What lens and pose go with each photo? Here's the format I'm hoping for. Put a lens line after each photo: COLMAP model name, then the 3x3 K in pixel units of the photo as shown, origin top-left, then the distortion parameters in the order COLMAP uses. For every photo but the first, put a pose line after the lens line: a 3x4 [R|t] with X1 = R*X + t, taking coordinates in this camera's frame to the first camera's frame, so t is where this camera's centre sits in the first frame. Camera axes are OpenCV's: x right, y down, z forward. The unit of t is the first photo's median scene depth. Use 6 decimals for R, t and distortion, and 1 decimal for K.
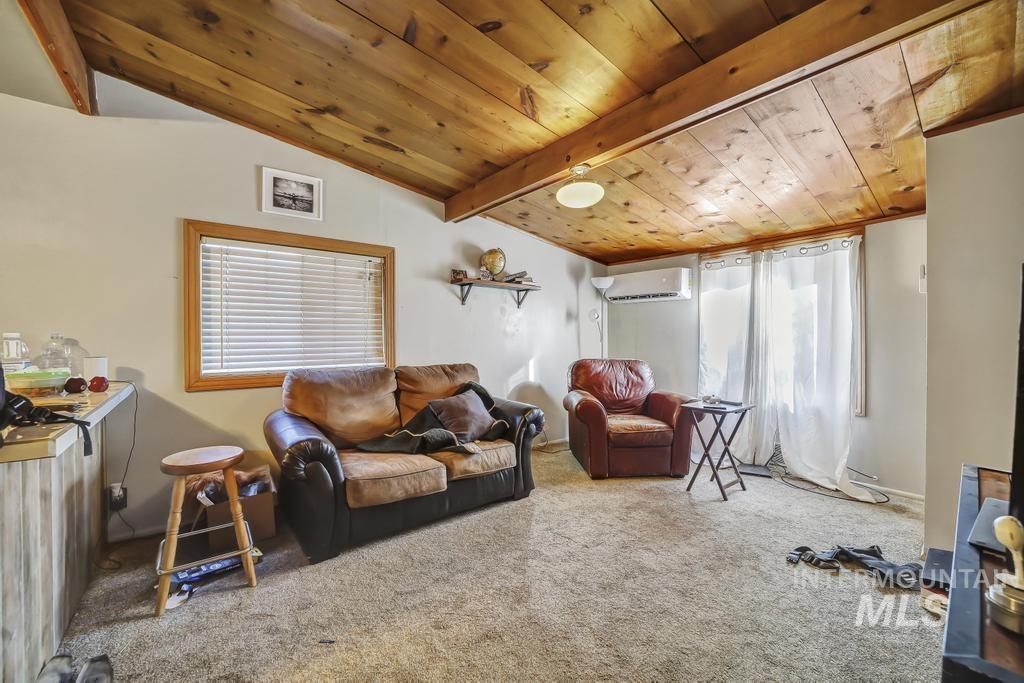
lens RADIAL K [[413.2, 0, 514.7], [0, 413.2, 337.3], [0, 0, 1]] dist [-0.017973, 0.001779]
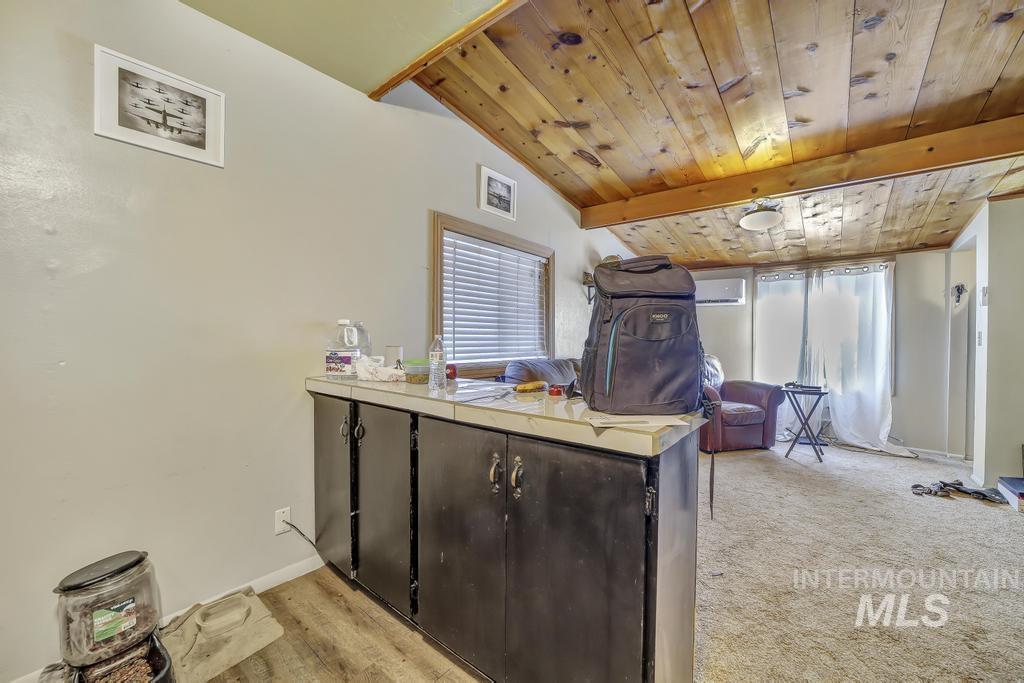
lens RADIAL K [[413.2, 0, 511.5], [0, 413.2, 338.8], [0, 0, 1]] dist [-0.017973, 0.001779]
pose [[0.974751, 0.010986, 0.223026, -0.810891], [-0.011298, 0.999936, 0.000126, 0.023208], [-0.223010, -0.002643, 0.974813, -0.040980]]
